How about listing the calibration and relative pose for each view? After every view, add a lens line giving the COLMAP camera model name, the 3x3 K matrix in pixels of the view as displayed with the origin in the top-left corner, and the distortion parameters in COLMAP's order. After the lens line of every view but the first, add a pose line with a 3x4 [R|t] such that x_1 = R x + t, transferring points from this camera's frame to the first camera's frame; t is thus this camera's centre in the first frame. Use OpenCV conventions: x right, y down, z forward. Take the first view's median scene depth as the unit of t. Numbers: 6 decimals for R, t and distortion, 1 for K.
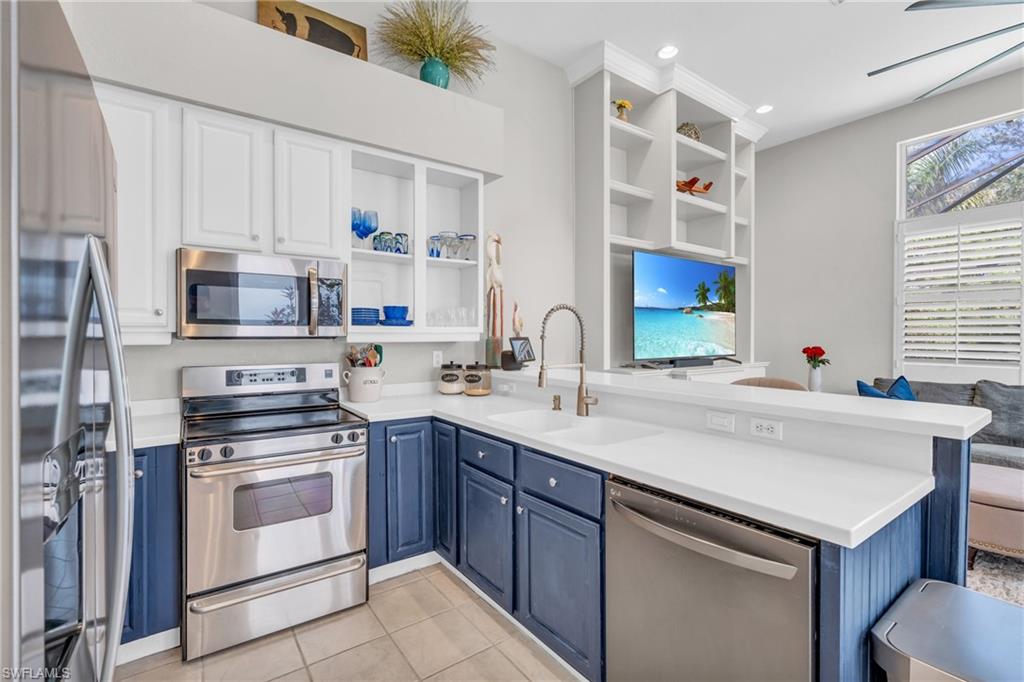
lens RADIAL K [[461.0, 0, 509.3], [0, 461.0, 337.7], [0, 0, 1]] dist [-0.001344, 0.000226]
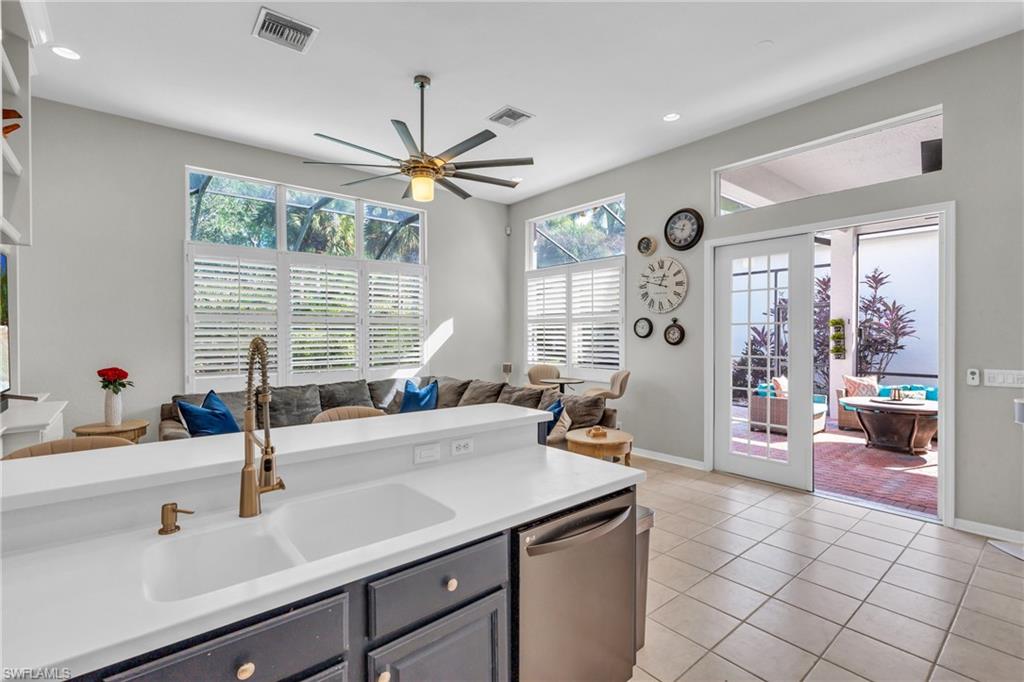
lens RADIAL K [[460.7, 0, 515.8], [0, 460.7, 344.0], [0, 0, 1]] dist [-0.001065, 0.000084]
pose [[-0.061526, -0.019778, 0.997909, -0.378646], [0.010433, 0.999736, 0.020458, -0.057008], [-0.998051, 0.011670, -0.061304, 0.527535]]
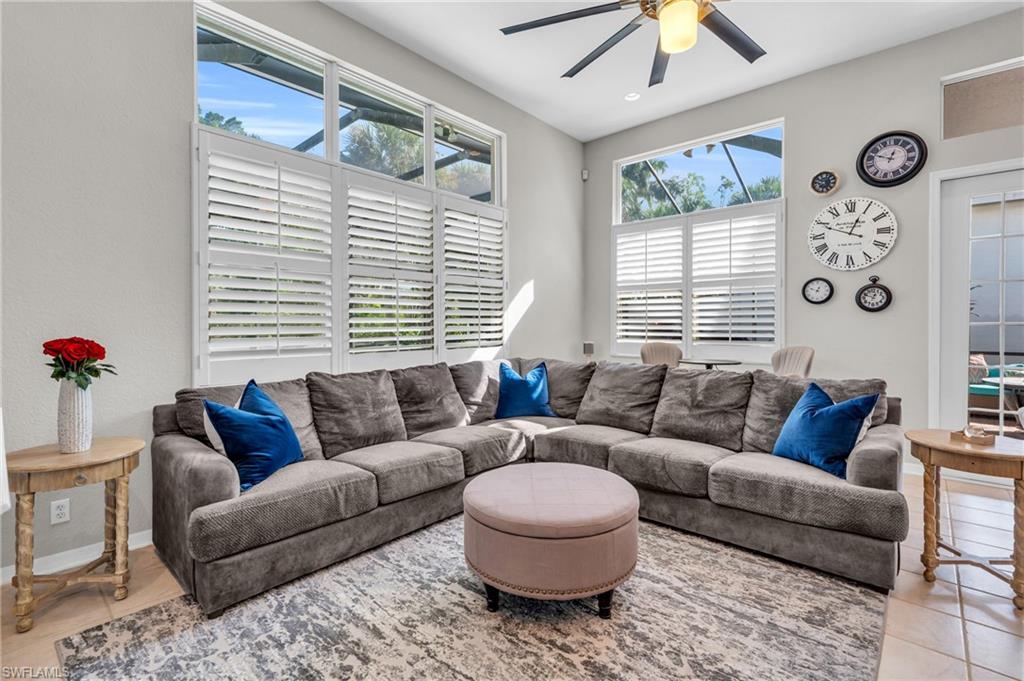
lens RADIAL K [[461.0, 0, 509.3], [0, 461.0, 337.2], [0, 0, 1]] dist [-0.001344, 0.000226]
pose [[-0.198646, -0.026110, 0.979724, 0.271812], [0.010269, 0.999535, 0.028720, 0.018171], [-0.980018, 0.015765, -0.198285, 1.157726]]
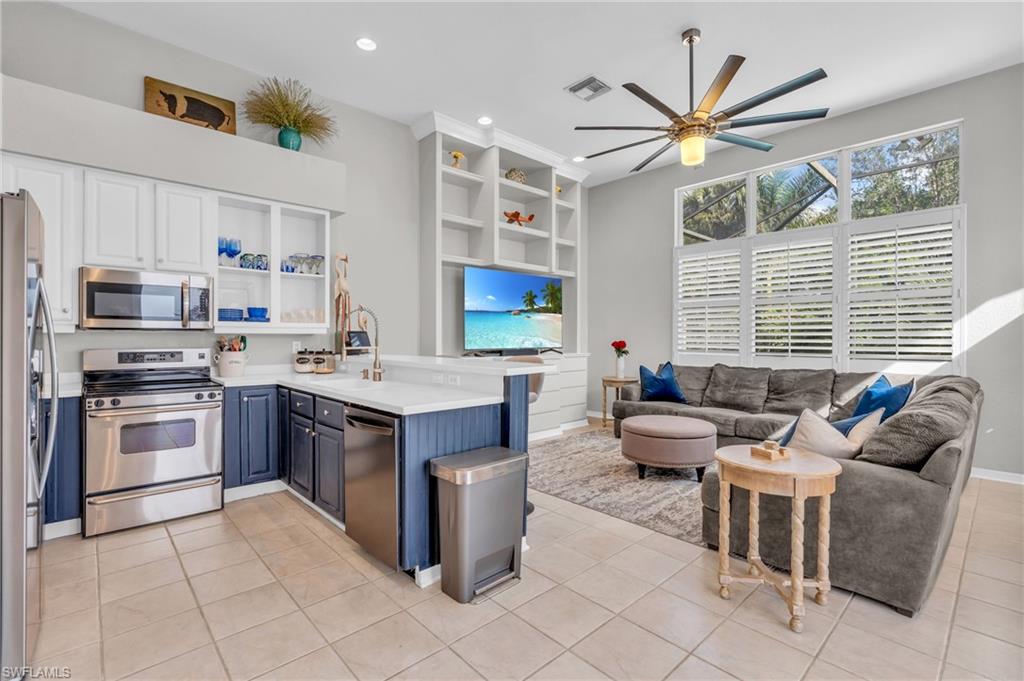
lens RADIAL K [[466.2, 0, 515.2], [0, 466.2, 338.0], [0, 0, 1]] dist [0.001067, 0.000233]
pose [[0.992385, 0.000177, 0.123172, 0.344896], [0.000243, 0.999994, -0.003395, 0.027051], [-0.123172, 0.003399, 0.992379, -0.471808]]
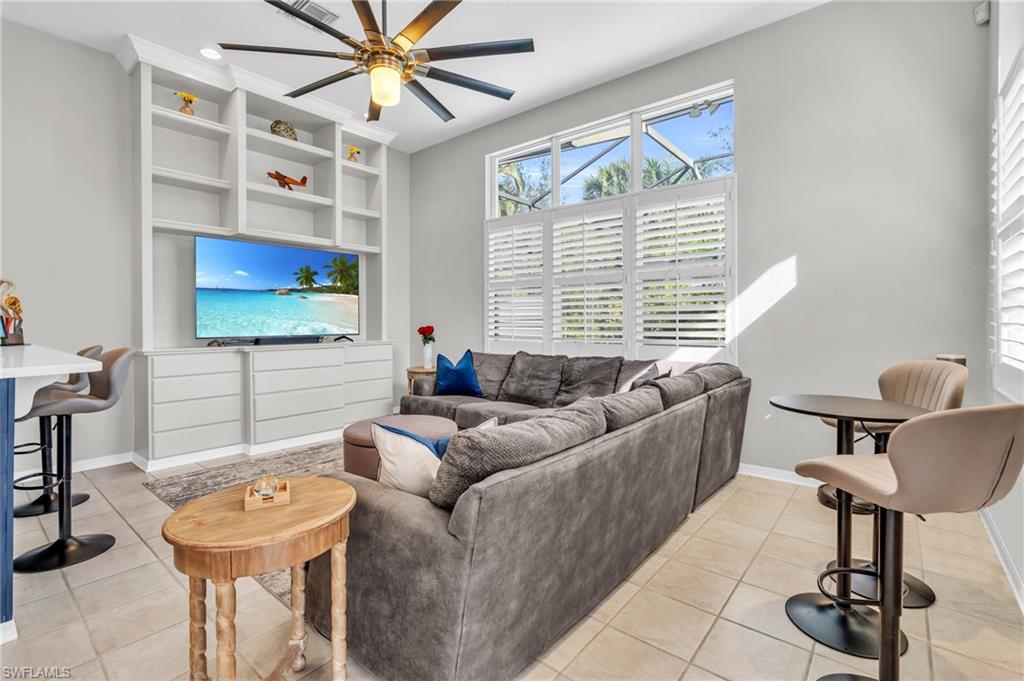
lens RADIAL K [[468.1, 0, 528.3], [0, 468.1, 319.6], [0, 0, 1]] dist [-0.012661, 0.000358]
pose [[0.964986, -0.001180, 0.262298, 1.013778], [0.003523, 0.999958, -0.008464, 0.026229], [-0.262277, 0.009092, 0.964950, -0.321453]]
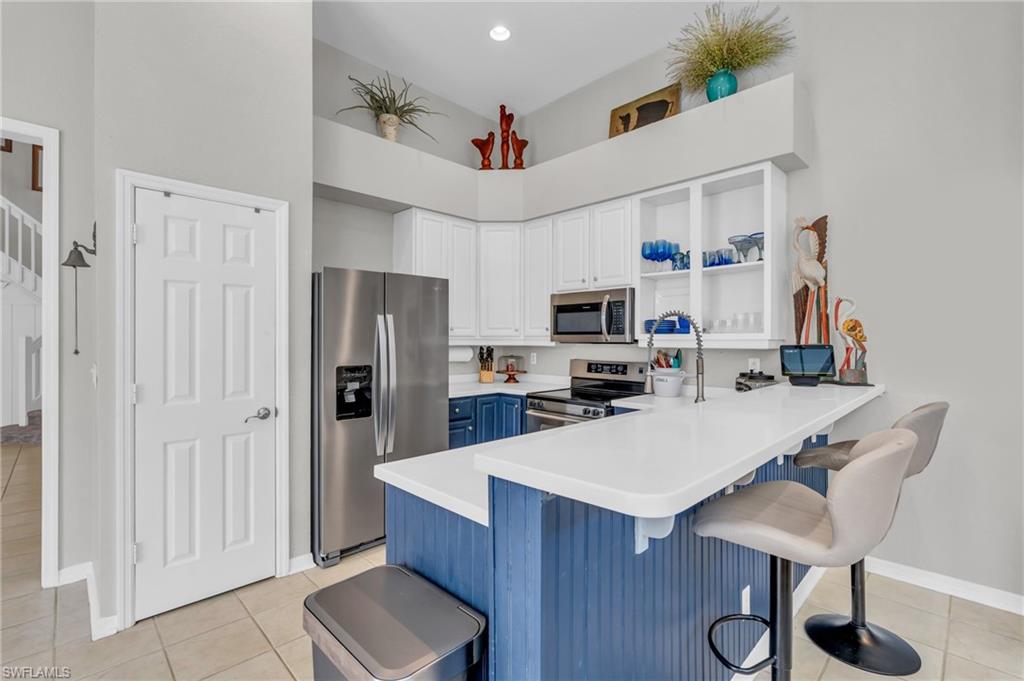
lens RADIAL K [[466.2, 0, 515.2], [0, 466.2, 338.0], [0, 0, 1]] dist [0.001067, 0.000233]
pose [[0.153847, -0.004407, -0.988085, 0.813677], [-0.006133, 0.999967, -0.005415, -0.005733], [0.988076, 0.006893, 0.153815, 0.409292]]
